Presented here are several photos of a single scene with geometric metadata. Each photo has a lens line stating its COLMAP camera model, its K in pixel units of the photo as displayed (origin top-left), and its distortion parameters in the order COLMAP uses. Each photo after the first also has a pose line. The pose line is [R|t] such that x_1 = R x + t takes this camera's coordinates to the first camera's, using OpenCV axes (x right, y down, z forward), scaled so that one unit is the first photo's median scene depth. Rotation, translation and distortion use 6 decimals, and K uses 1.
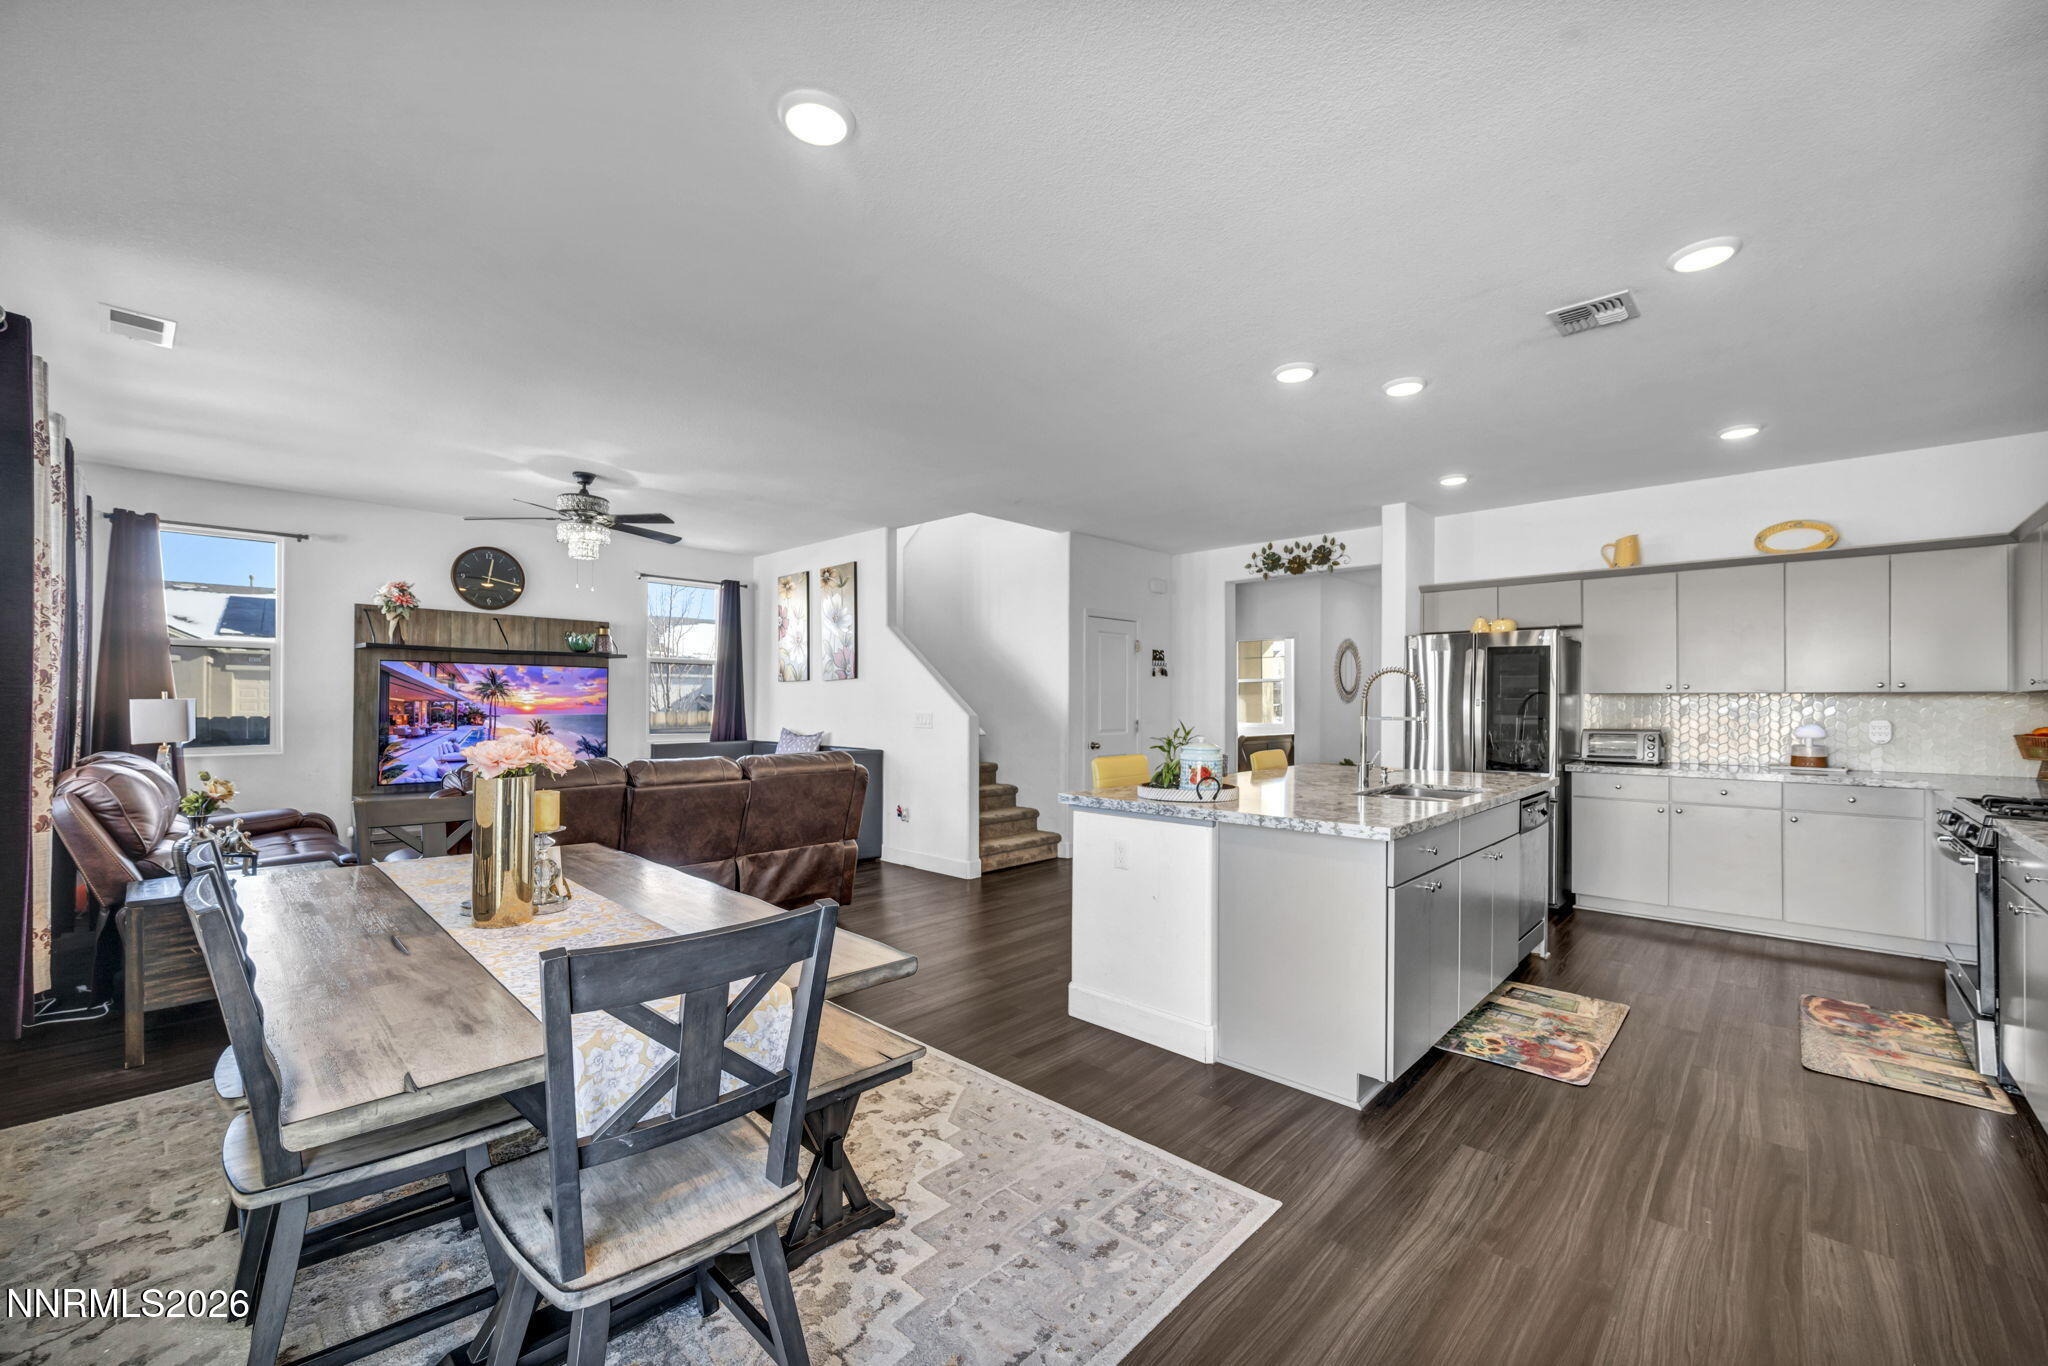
lens RADIAL K [[800.2, 0, 1023.6], [0, 800.2, 700.4], [0, 0, 1]] dist [-0.000651, -0.000023]
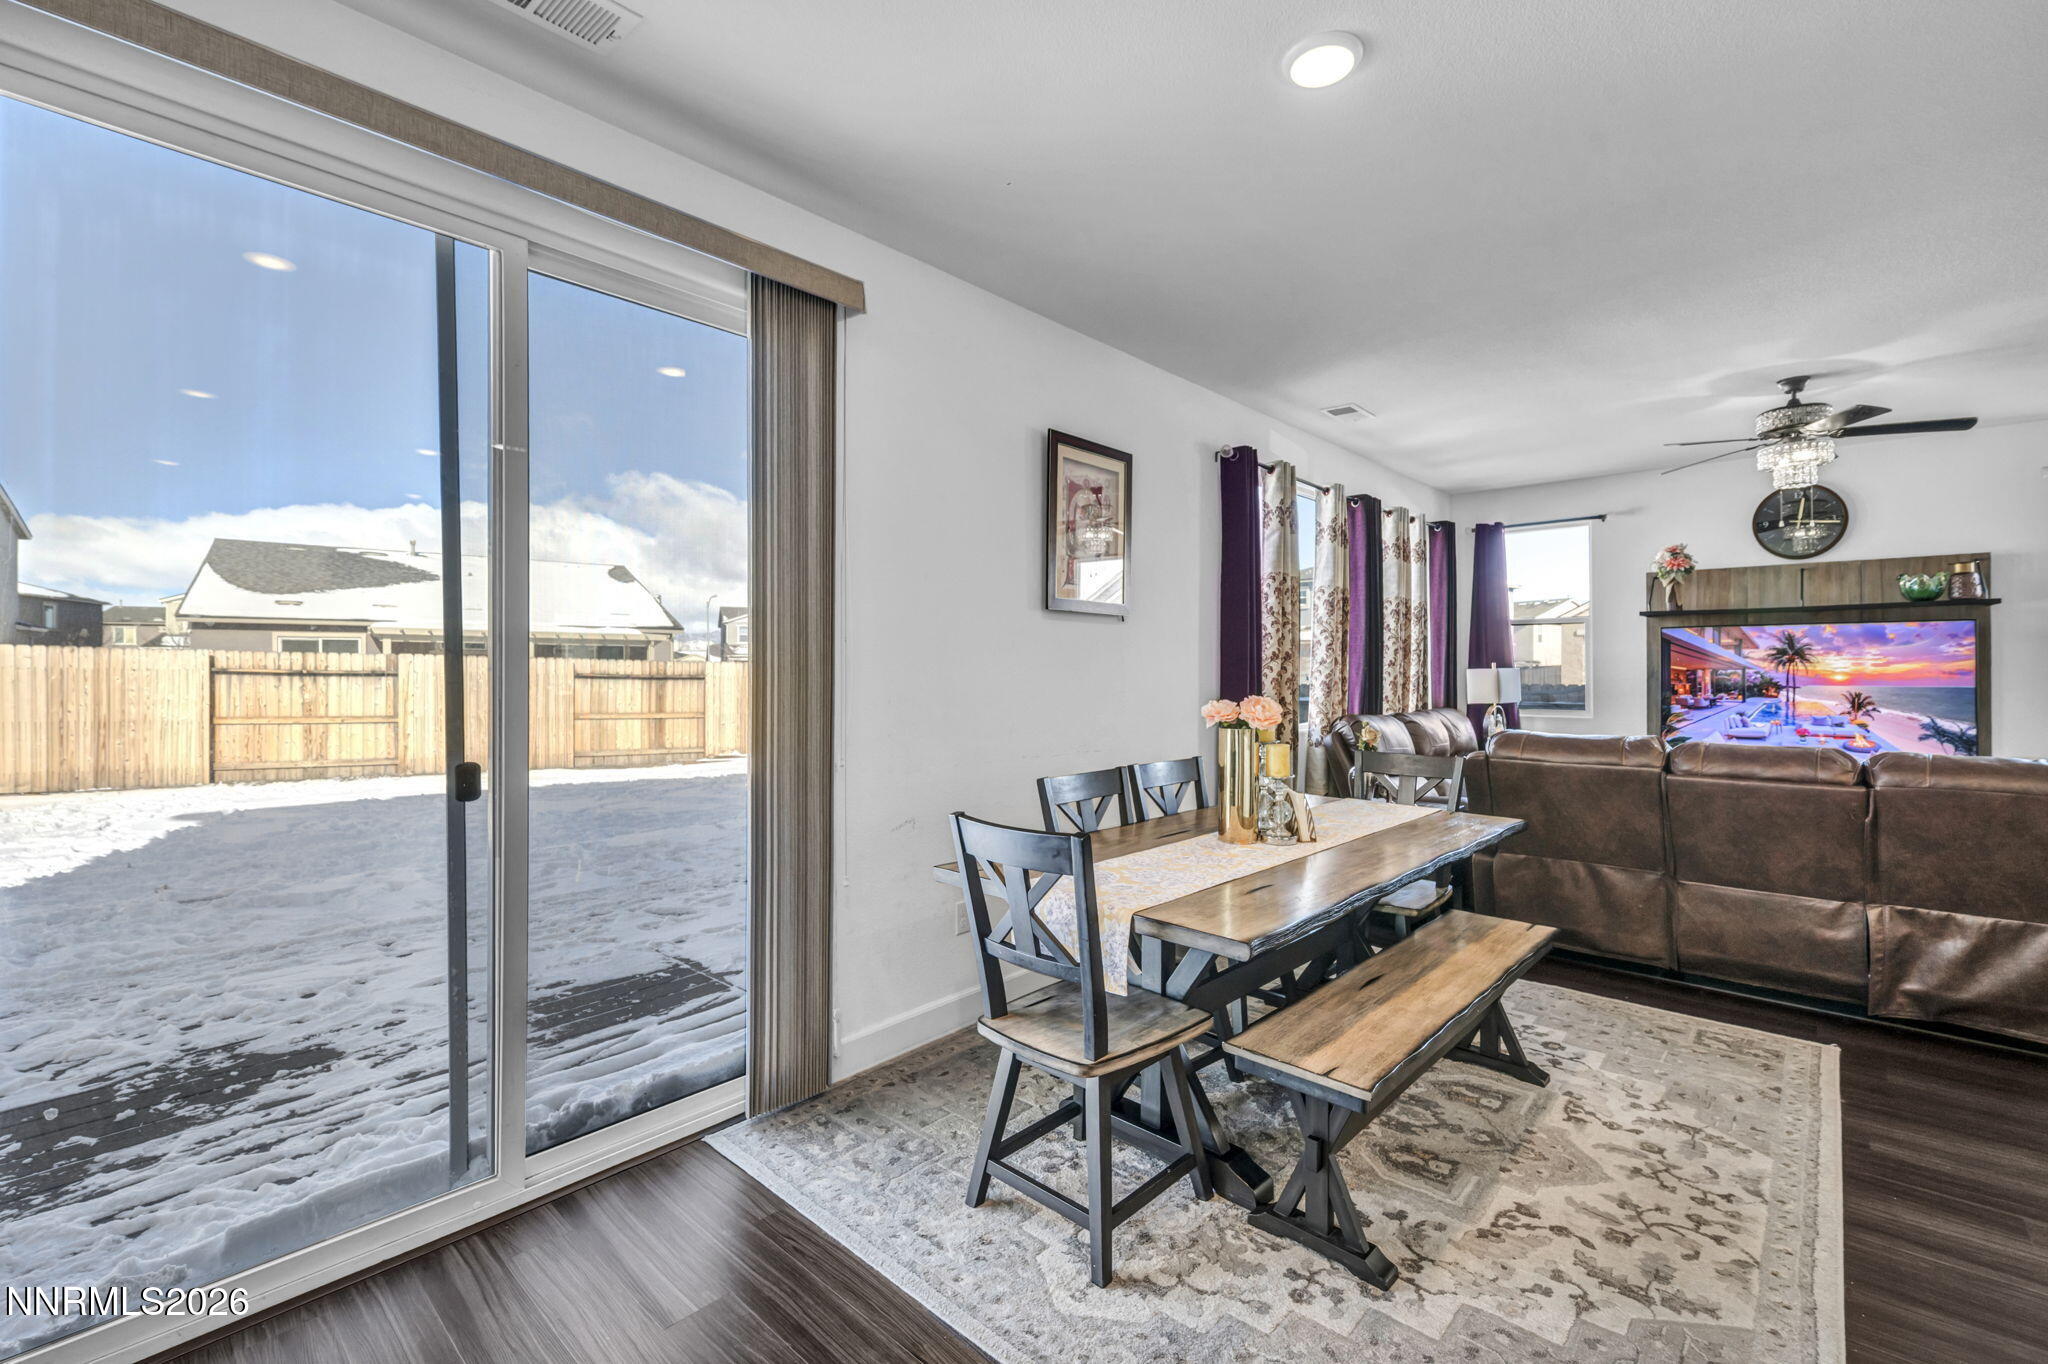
lens RADIAL K [[892.1, 0, 1054.5], [0, 892.1, 670.7], [0, 0, 1]] dist [-0.000156, -0.000131]
pose [[0.033317, -0.002226, -0.999442, 0.244229], [0.005266, 0.999984, -0.002052, 0.000260], [0.999431, -0.005195, 0.033328, 0.203483]]
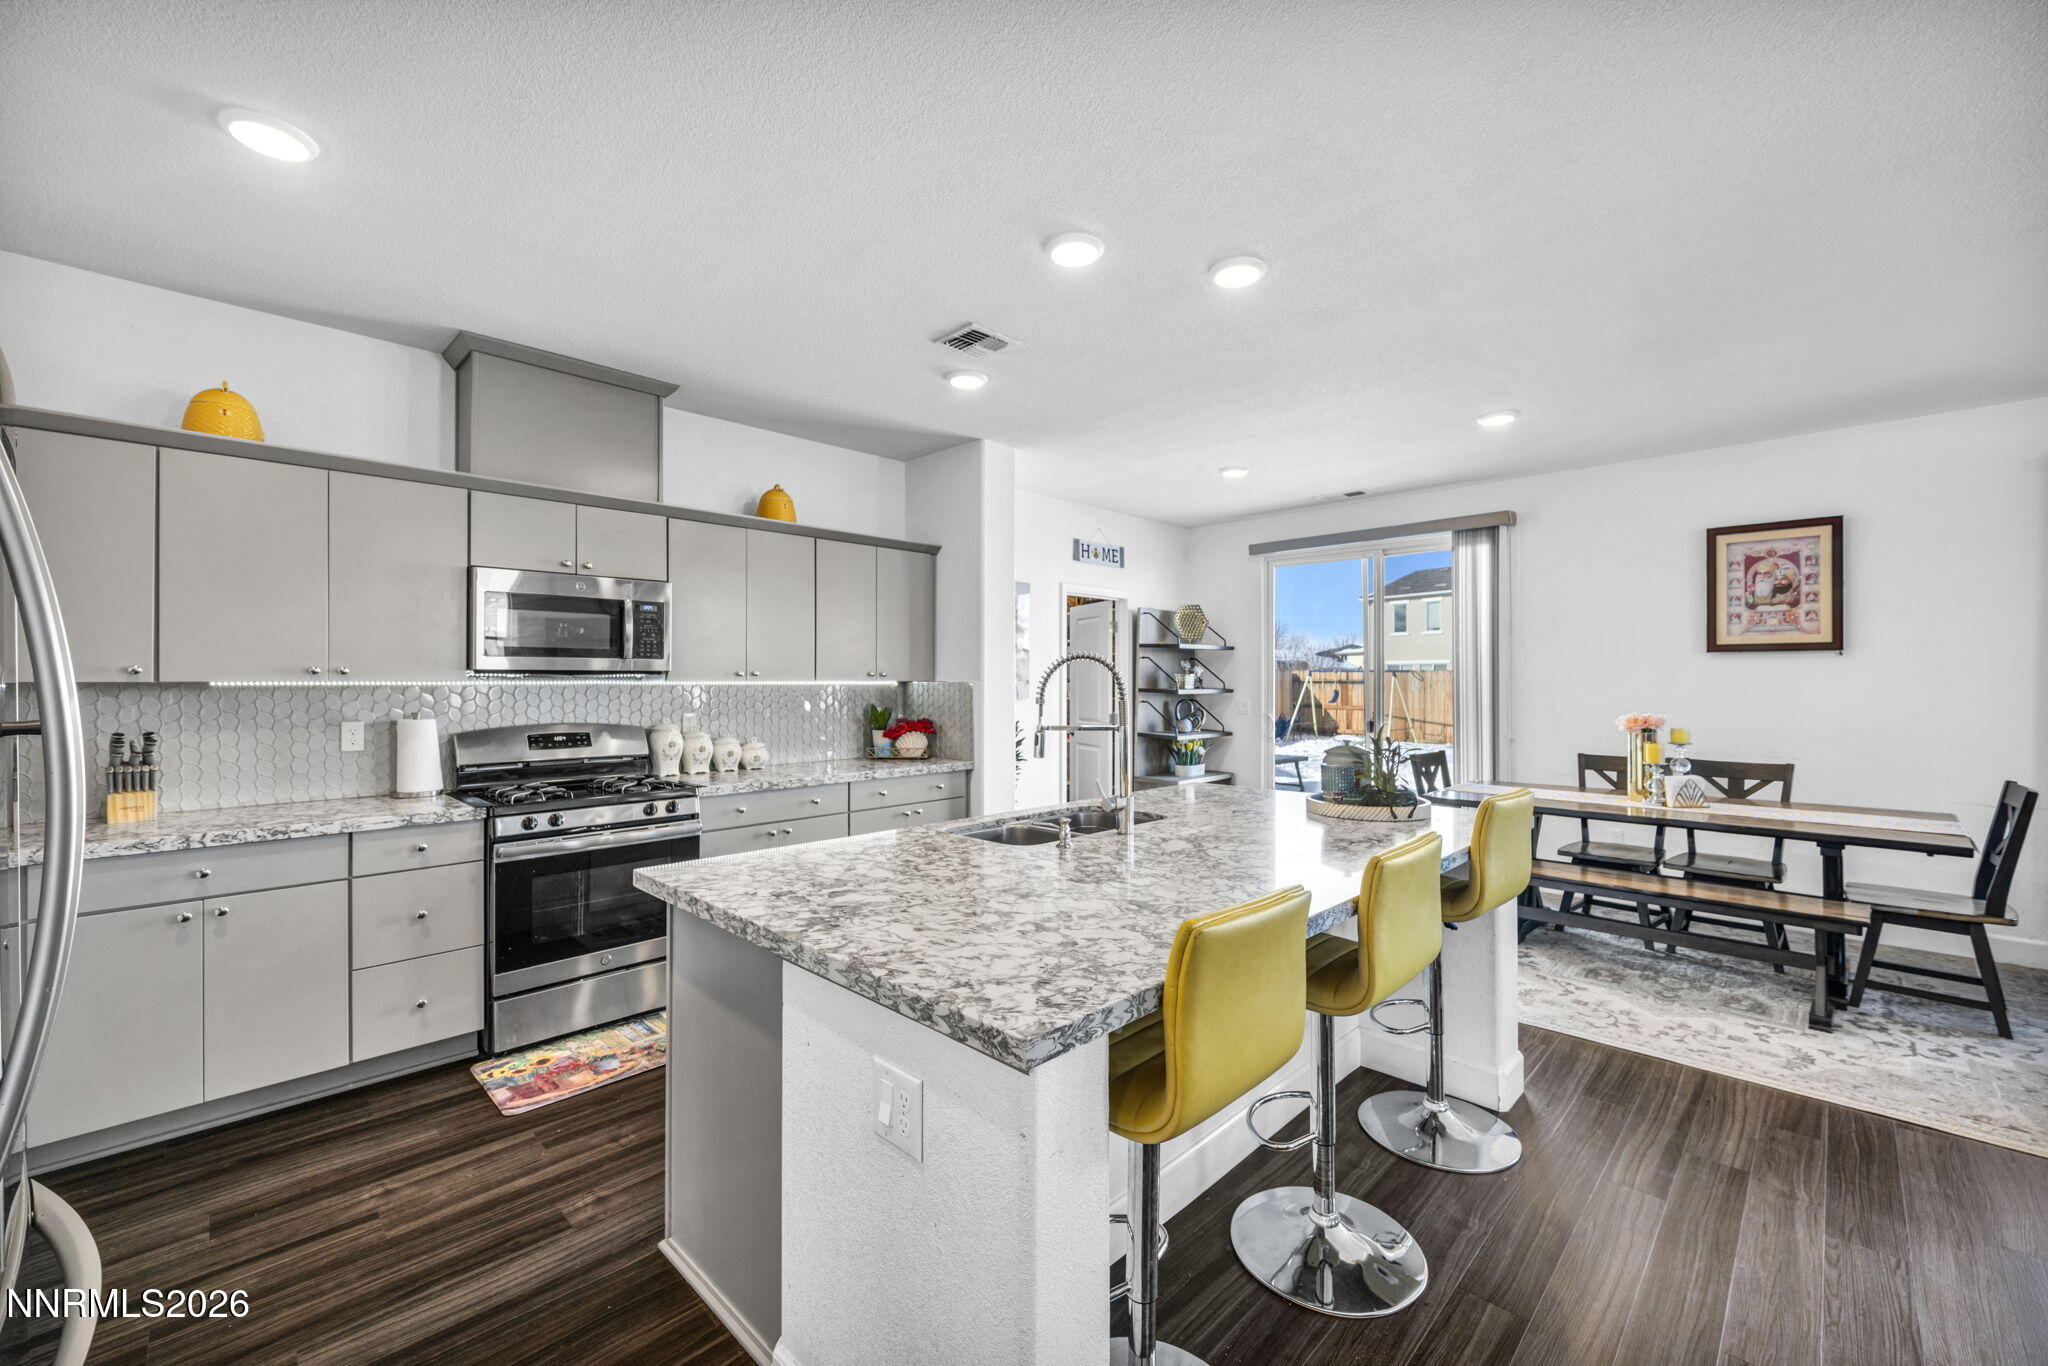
lens RADIAL K [[820.4, 0, 1043.3], [0, 820.4, 677.8], [0, 0, 1]] dist [0.001607, 0.000089]
pose [[-0.999980, -0.002780, 0.005625, 0.290539], [-0.002836, 0.999945, -0.010134, -0.007447], [-0.005597, -0.010150, -0.999933, 1.001621]]
